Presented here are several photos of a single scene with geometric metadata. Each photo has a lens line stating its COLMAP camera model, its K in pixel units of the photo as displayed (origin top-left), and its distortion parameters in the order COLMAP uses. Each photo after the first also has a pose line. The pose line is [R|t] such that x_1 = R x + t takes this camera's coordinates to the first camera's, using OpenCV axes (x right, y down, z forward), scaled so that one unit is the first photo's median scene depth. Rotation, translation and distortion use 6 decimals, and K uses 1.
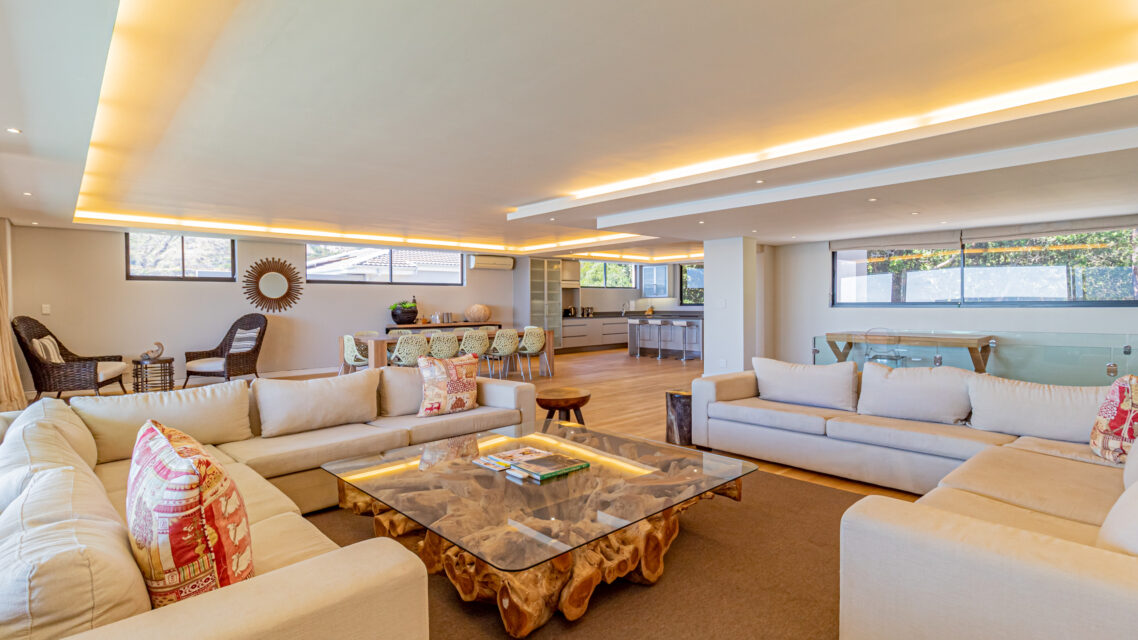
lens RADIAL K [[549.5, 0, 566.1], [0, 549.5, 313.3], [0, 0, 1]] dist [0.001578, 0.000314]
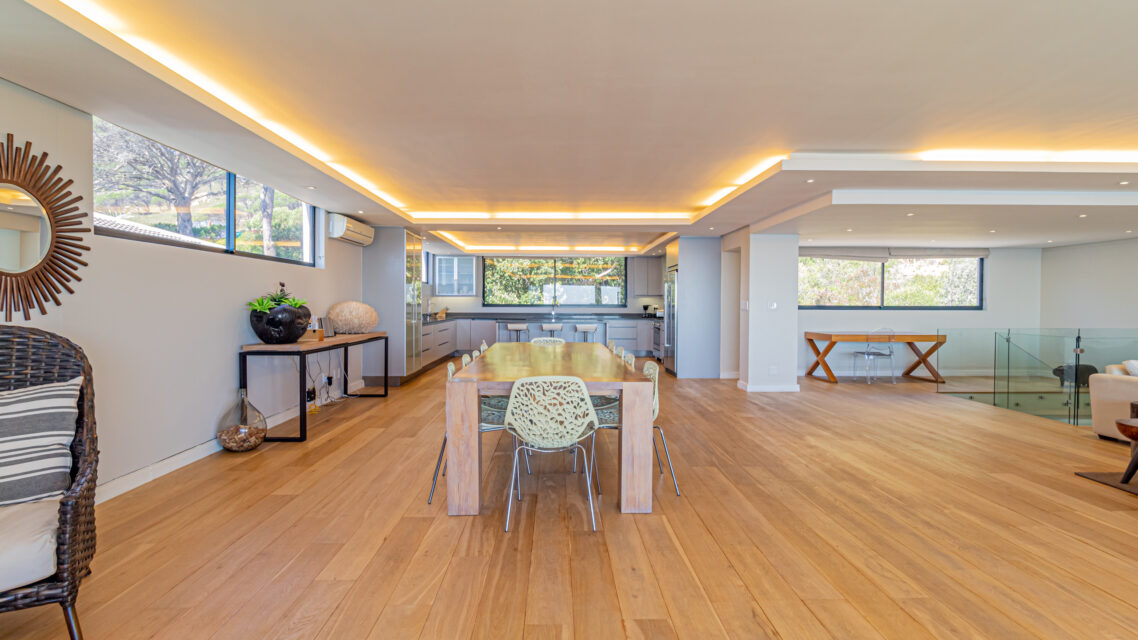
lens RADIAL K [[549.5, 0, 566.1], [0, 549.5, 313.3], [0, 0, 1]] dist [0.001578, 0.000314]
pose [[0.663726, -0.001881, 0.747973, -0.472946], [0.003187, 0.999995, -0.000313, -0.004278], [-0.747969, 0.002591, 0.663729, 0.498151]]
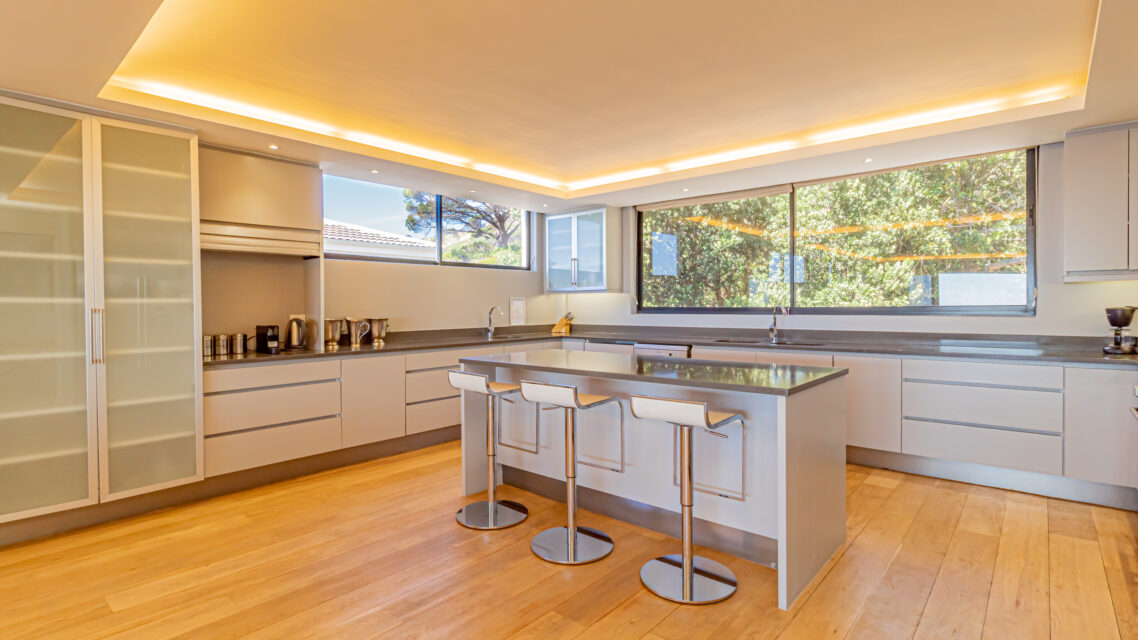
lens RADIAL K [[549.5, 0, 566.1], [0, 549.5, 313.3], [0, 0, 1]] dist [0.001578, 0.000314]
pose [[0.993676, 0.001306, 0.112281, 0.158701], [-0.000846, 0.999991, -0.004141, -0.016506], [-0.112285, 0.004020, 0.993668, 0.866655]]
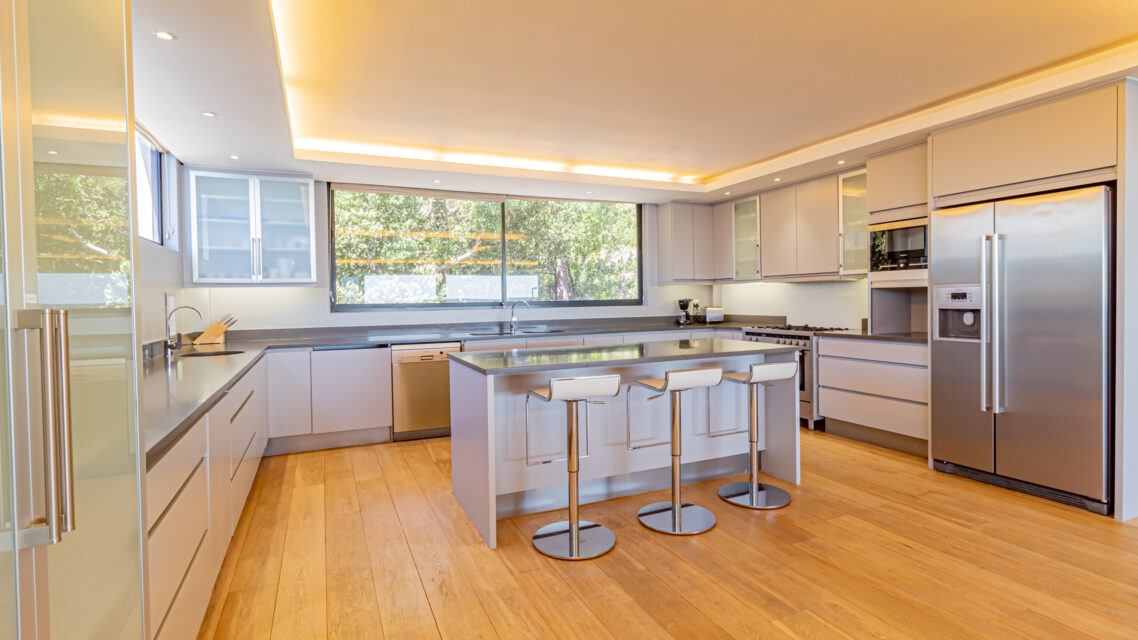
lens RADIAL K [[540.4, 0, 567.8], [0, 540.4, 307.8], [0, 0, 1]] dist [0.001808, 0.000153]
pose [[0.311360, -0.015037, 0.950173, -0.082621], [0.029423, 0.999548, 0.006177, -0.019688], [-0.949836, 0.026034, 0.311662, 1.082182]]
